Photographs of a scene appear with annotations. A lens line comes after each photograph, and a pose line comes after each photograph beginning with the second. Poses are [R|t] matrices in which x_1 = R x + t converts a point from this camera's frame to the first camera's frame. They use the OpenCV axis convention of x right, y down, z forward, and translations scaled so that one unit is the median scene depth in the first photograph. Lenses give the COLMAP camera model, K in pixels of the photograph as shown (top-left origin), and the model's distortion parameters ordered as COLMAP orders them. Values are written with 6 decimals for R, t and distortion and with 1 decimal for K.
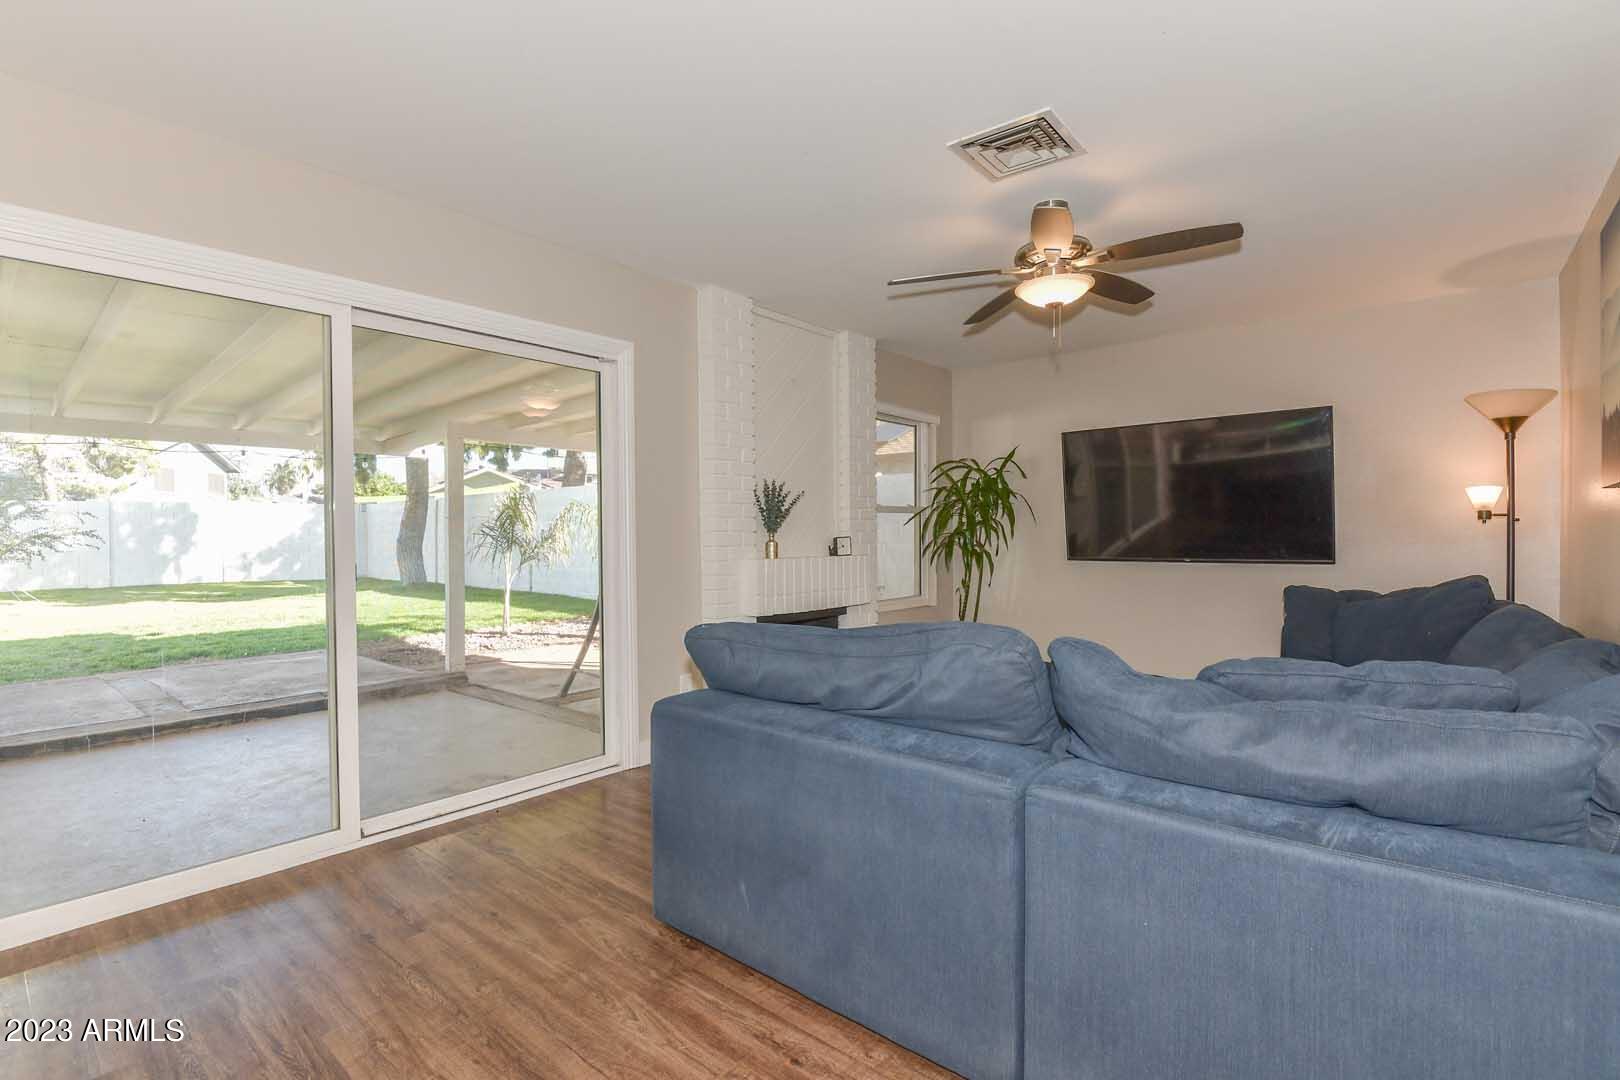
lens RADIAL K [[740.7, 0, 812.0], [0, 740.7, 540.2], [0, 0, 1]] dist [-0.017728, -0.006987]
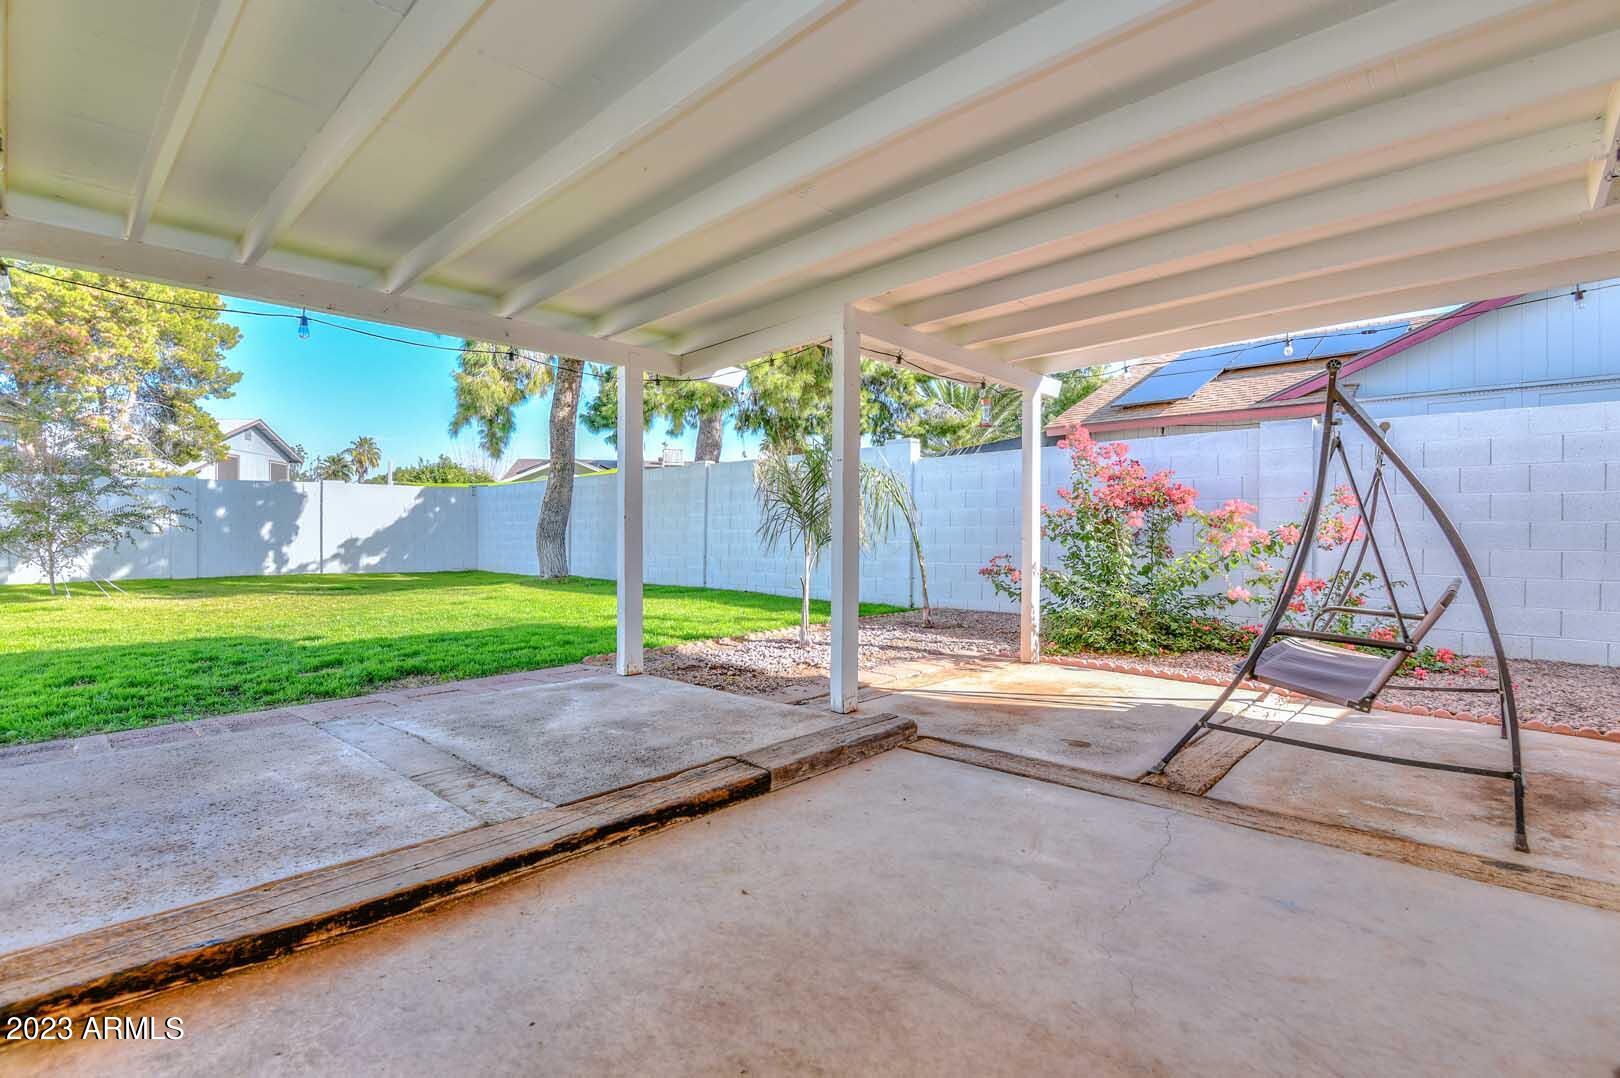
lens RADIAL K [[740.7, 0, 803.4], [0, 740.7, 532.5], [0, 0, 1]] dist [-0.017728, -0.006987]
pose [[0.999115, 0.004872, -0.041769, -0.255072], [-0.005295, 0.999936, -0.010008, 0.018059], [0.041717, 0.010220, 0.999077, 0.194382]]
